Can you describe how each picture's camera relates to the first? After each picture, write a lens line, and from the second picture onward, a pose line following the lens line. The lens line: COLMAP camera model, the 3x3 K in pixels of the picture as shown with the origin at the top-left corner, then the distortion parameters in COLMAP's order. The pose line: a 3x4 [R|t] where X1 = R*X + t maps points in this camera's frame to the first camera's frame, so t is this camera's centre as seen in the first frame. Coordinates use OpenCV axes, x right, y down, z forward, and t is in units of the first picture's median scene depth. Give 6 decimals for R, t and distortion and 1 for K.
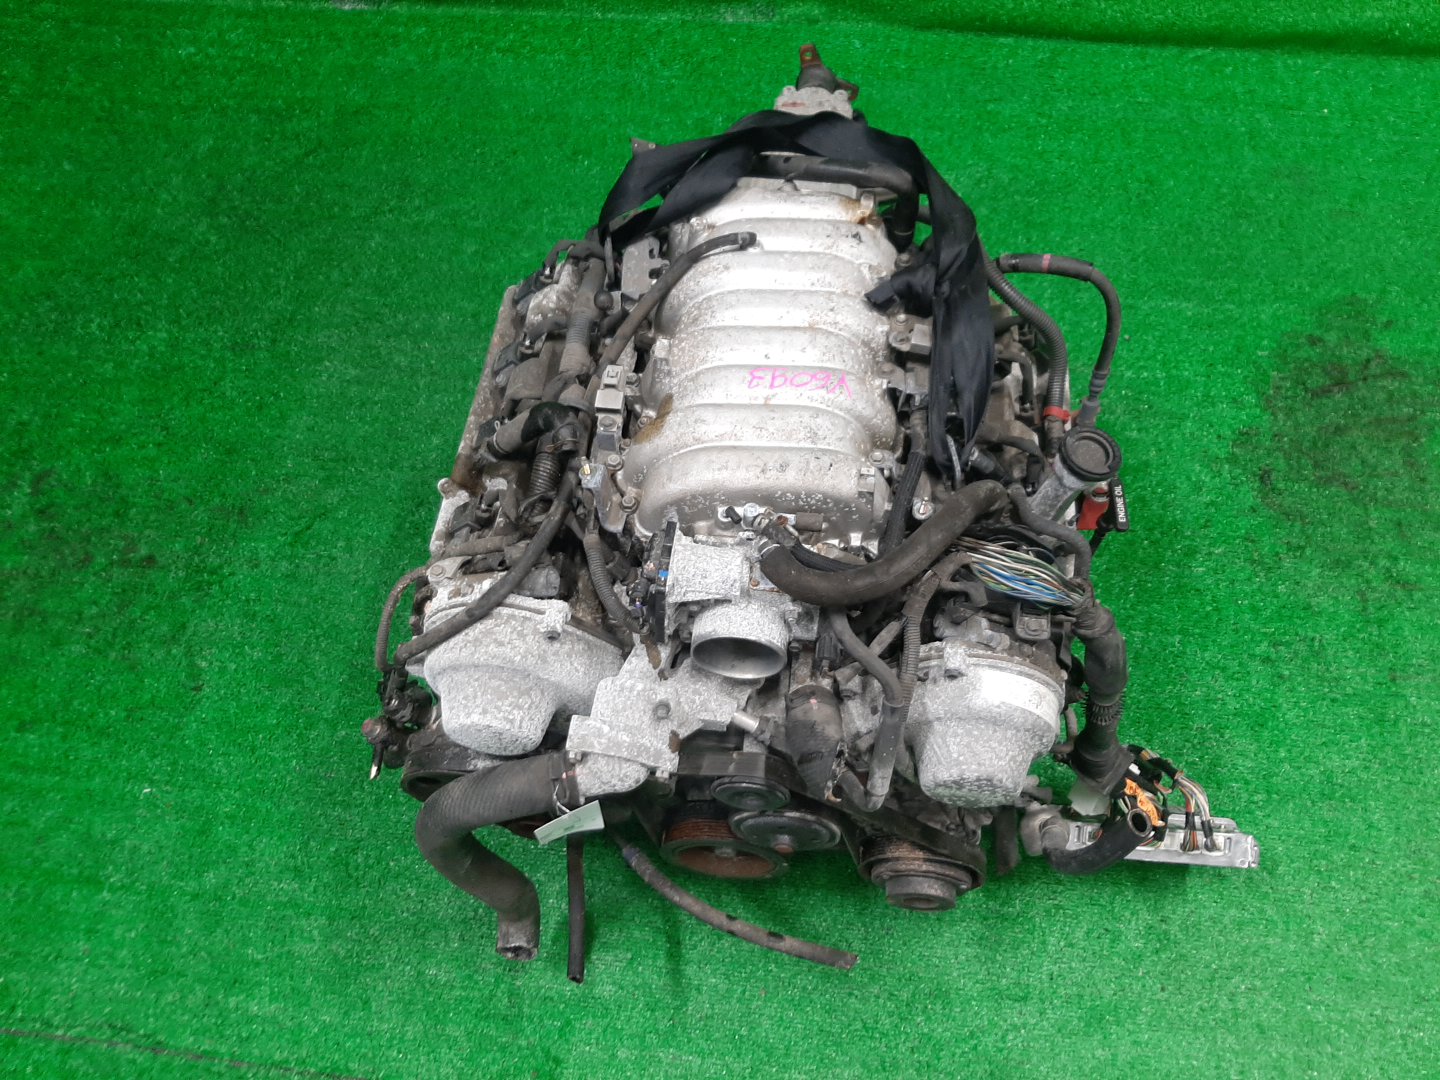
lens RADIAL K [[1093.5, 0, 725.0], [0, 1093.5, 491.4], [0, 0, 1]] dist [0.062344, -0.130663]
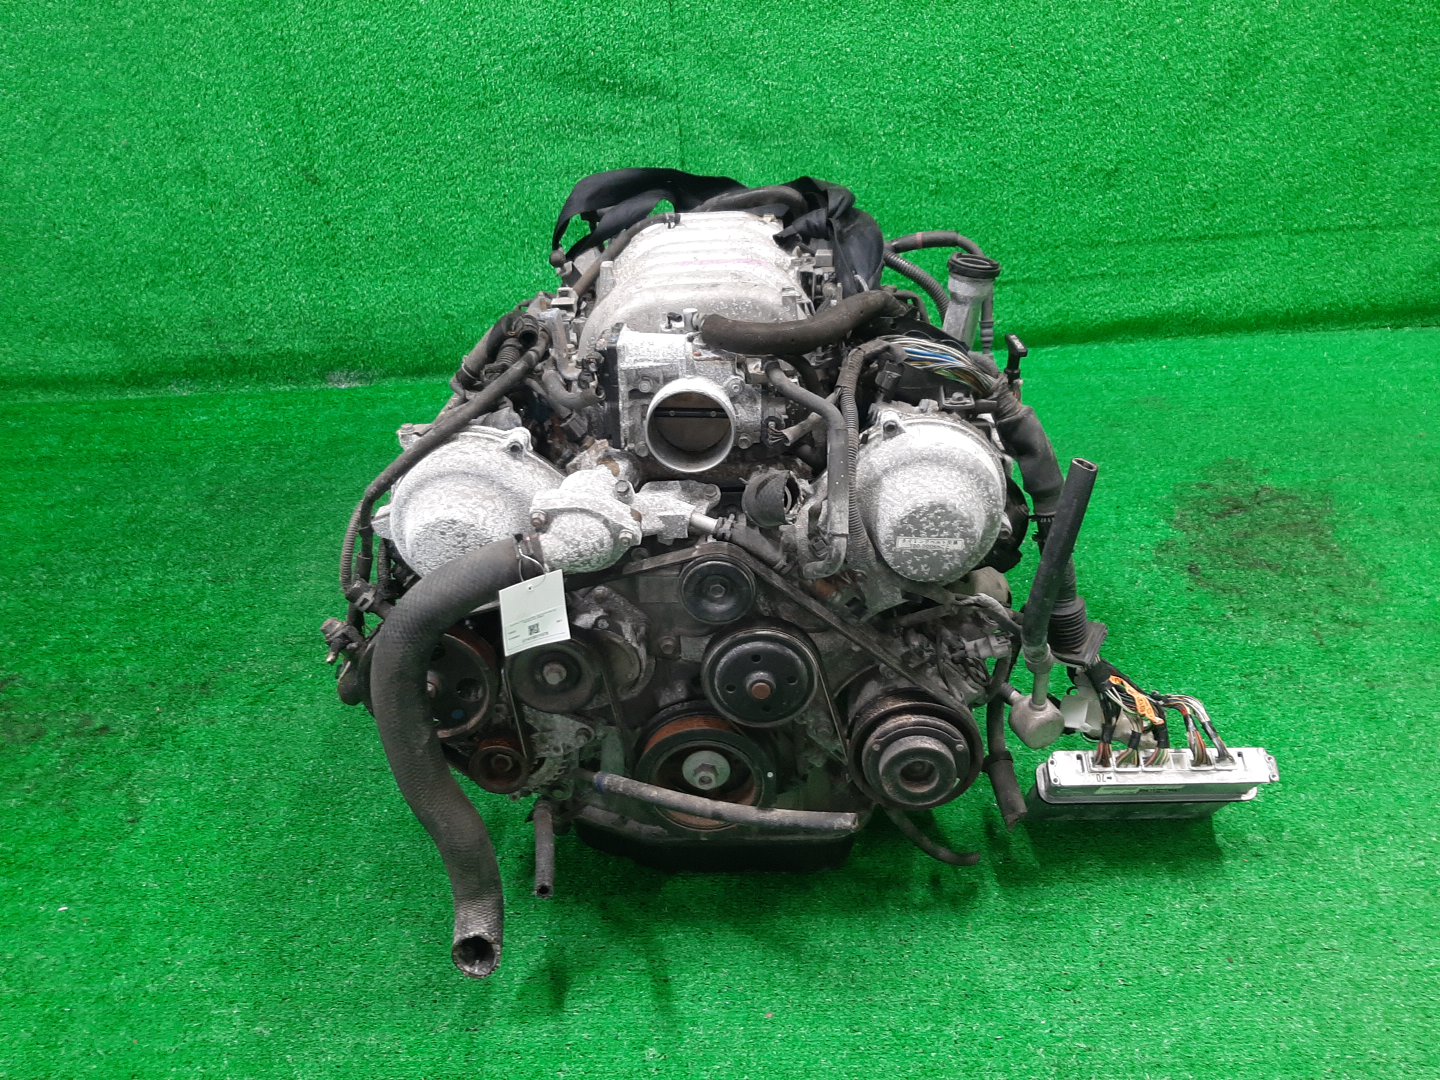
lens RADIAL K [[1078.0, 0, 720.0], [0, 1078.0, 540.0], [0, 0, 1]] dist [0.066129, -0.131095]
pose [[0.995314, -0.083615, 0.048567, -0.013132], [0.096693, 0.864733, -0.492835, 0.535312], [-0.000789, 0.495222, 0.868766, 0.096782]]
